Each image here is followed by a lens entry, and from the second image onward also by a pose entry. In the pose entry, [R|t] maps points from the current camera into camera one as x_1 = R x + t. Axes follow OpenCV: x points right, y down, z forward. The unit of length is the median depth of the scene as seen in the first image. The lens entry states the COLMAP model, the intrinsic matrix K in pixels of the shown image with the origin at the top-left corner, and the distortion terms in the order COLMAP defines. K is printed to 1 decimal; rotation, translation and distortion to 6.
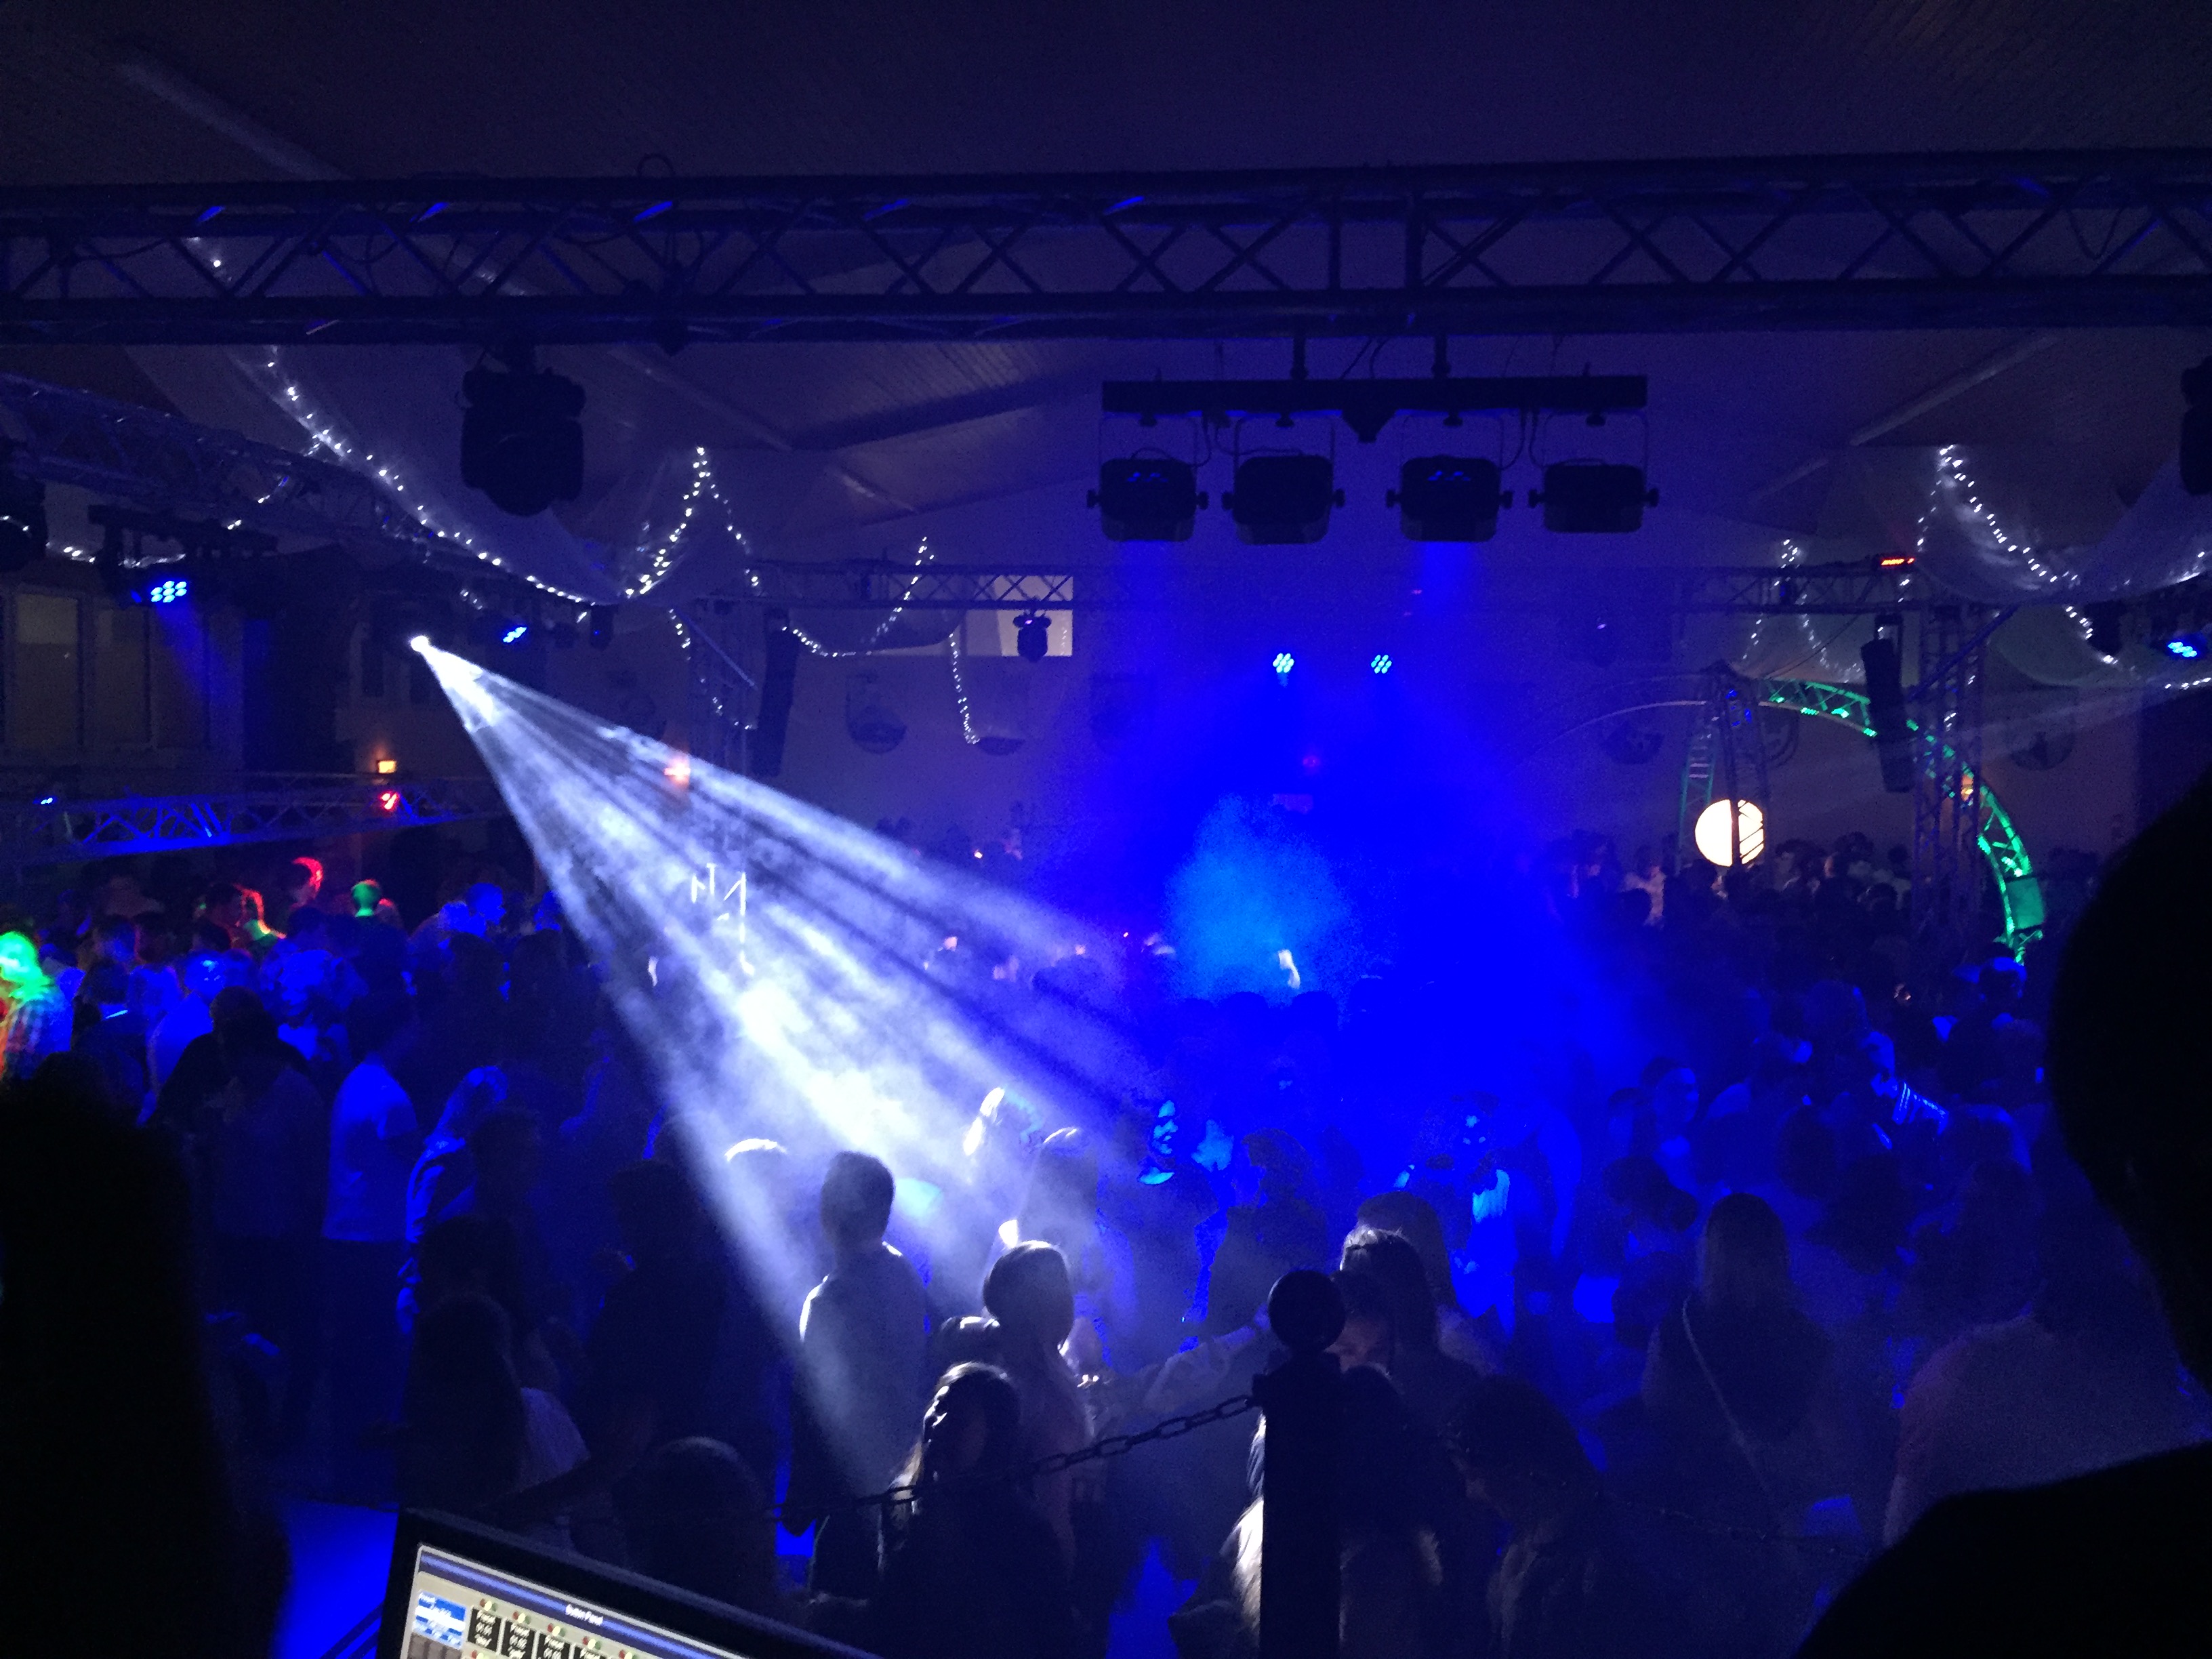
lens RADIAL K [[1872.8, 0, 1105.1], [0, 1872.8, 849.0], [0, 0, 1]] dist [0.081274, -0.102609]
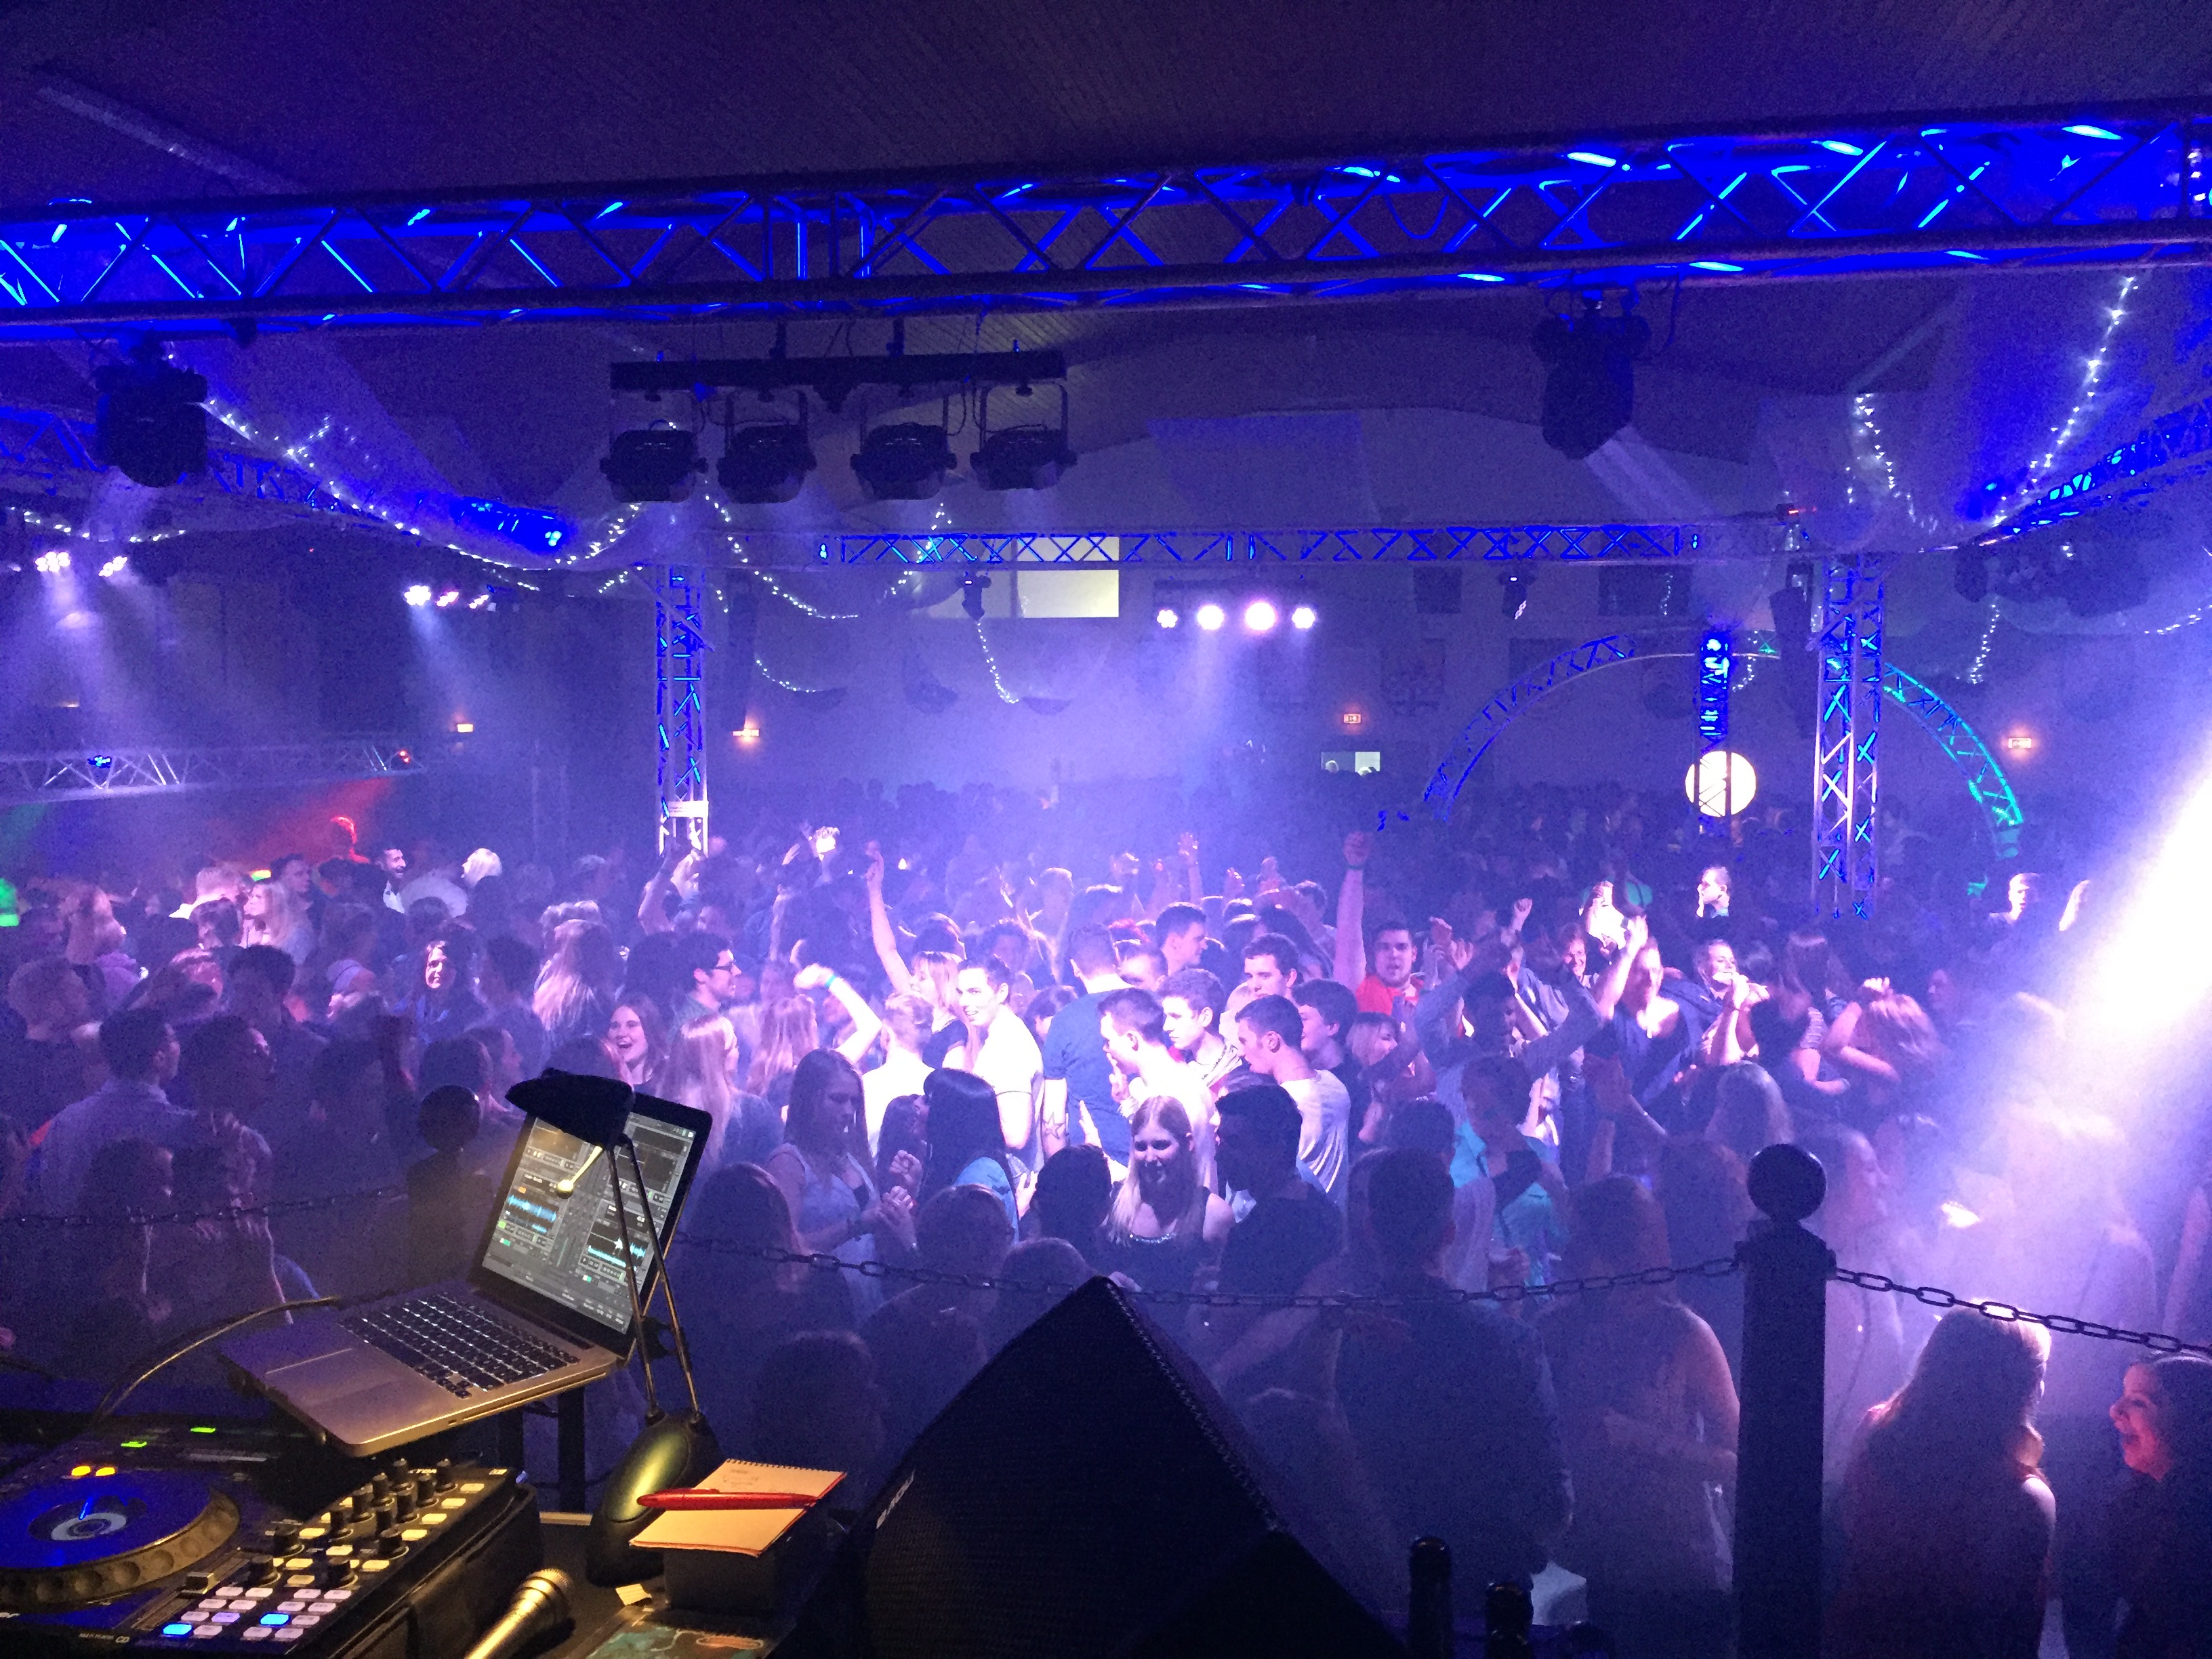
lens RADIAL K [[1872.8, 0, 1102.3], [0, 1872.8, 839.5], [0, 0, 1]] dist [0.081274, -0.102609]
pose [[0.995995, -0.001533, -0.089391, 0.165514], [0.002726, 0.999909, 0.013227, 0.012248], [0.089363, -0.013418, 0.995909, -0.054653]]
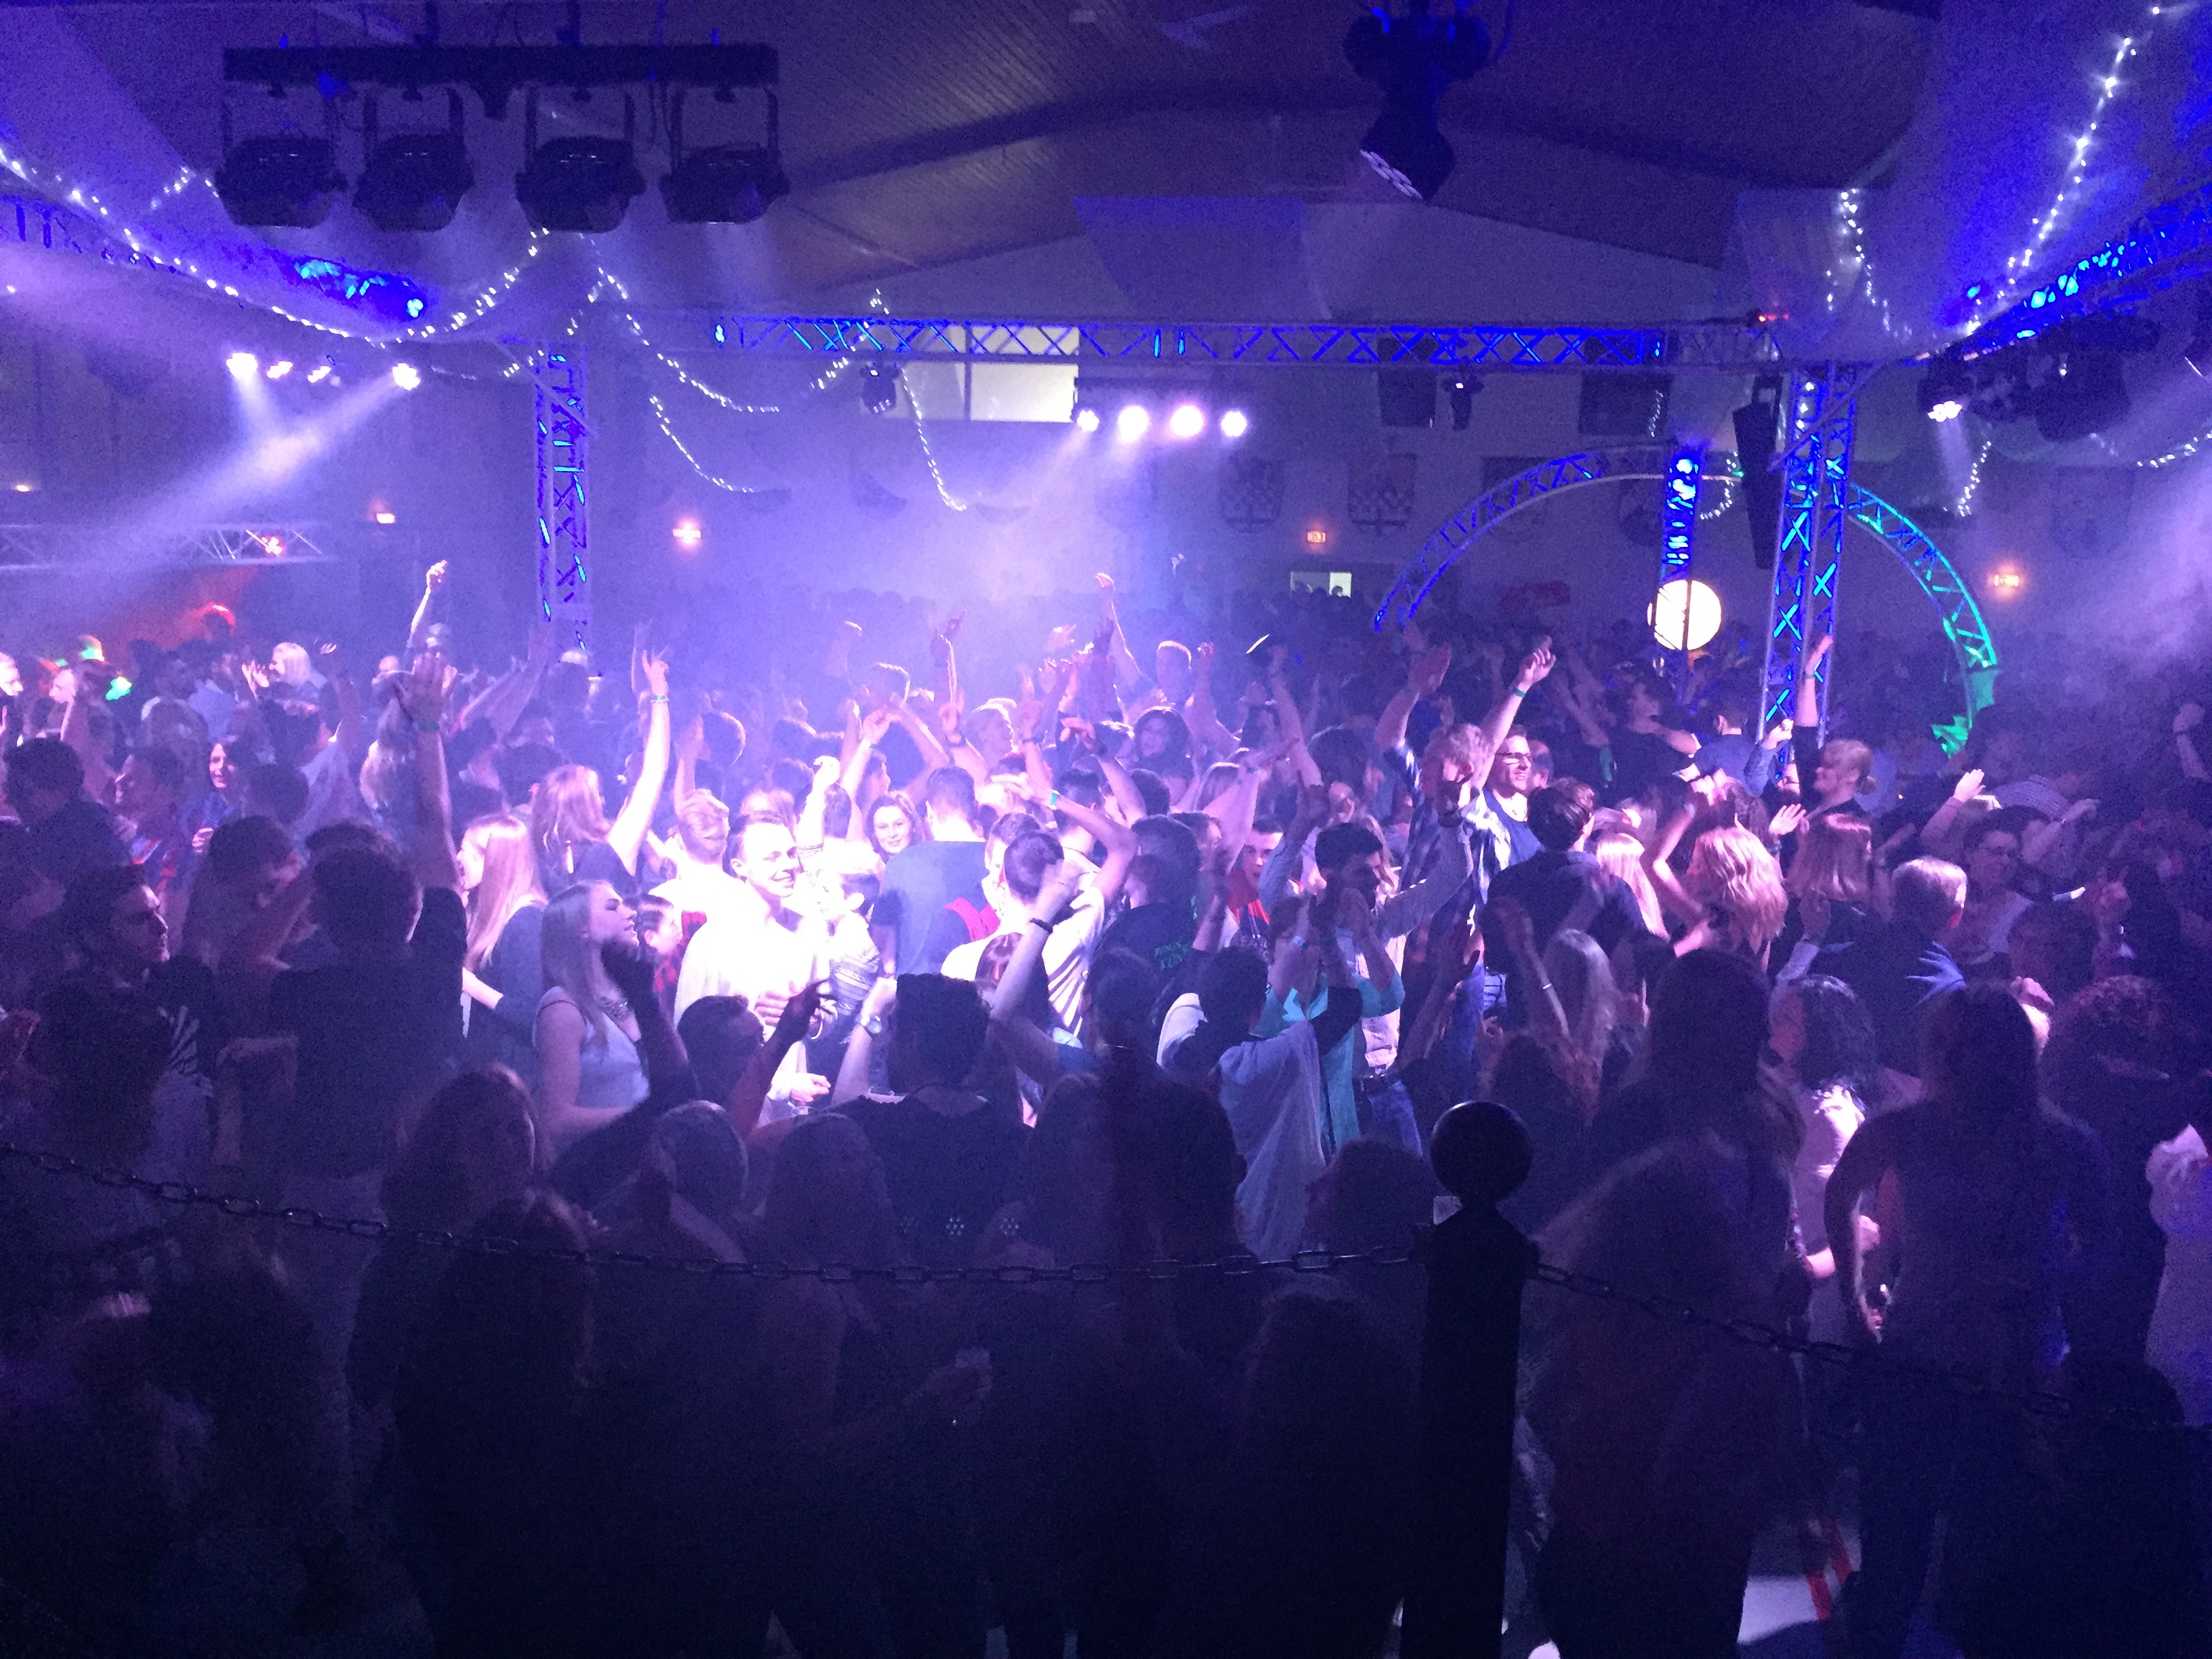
lens RADIAL K [[1872.8, 0, 1099.0], [0, 1872.8, 841.4], [0, 0, 1]] dist [0.081274, -0.102609]
pose [[0.995765, 0.035078, -0.084980, 0.215950], [-0.025461, 0.993414, 0.111715, 0.010694], [0.088339, -0.109078, 0.990100, 0.024795]]
